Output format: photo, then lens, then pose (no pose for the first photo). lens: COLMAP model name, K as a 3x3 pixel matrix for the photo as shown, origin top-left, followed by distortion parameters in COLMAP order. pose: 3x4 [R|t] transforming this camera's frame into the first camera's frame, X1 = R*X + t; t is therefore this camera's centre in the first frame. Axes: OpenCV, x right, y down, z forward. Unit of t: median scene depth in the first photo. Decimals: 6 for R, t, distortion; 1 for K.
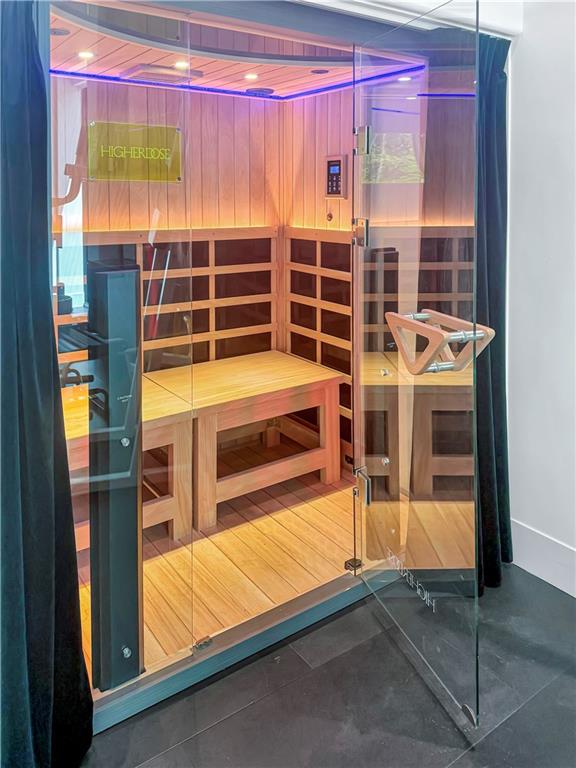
lens RADIAL K [[578.8, 0, 288.0], [0, 578.8, 384.0], [0, 0, 1]] dist [0.058298, 0.001156]
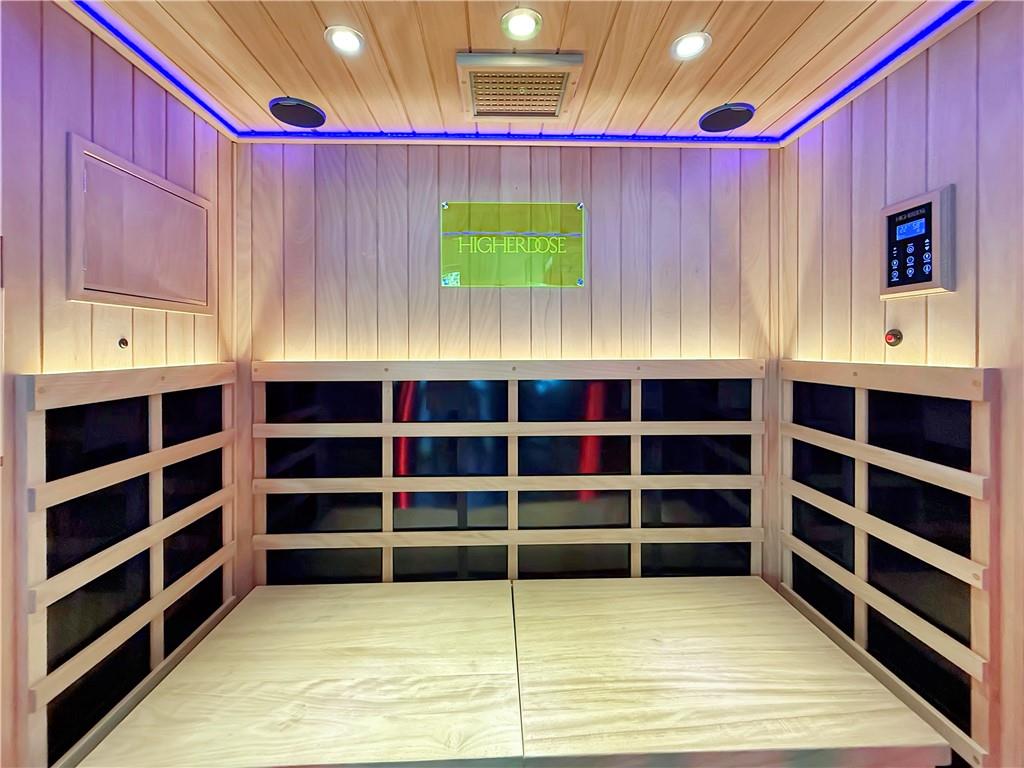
lens RADIAL K [[449.2, 0, 514.0], [0, 449.2, 355.7], [0, 0, 1]] dist [-0.003241, -0.000621]
pose [[0.840953, 0.008367, -0.541043, 0.012249], [-0.167132, 0.955007, -0.245008, -0.133290], [0.514650, 0.296465, 0.804515, 0.546929]]
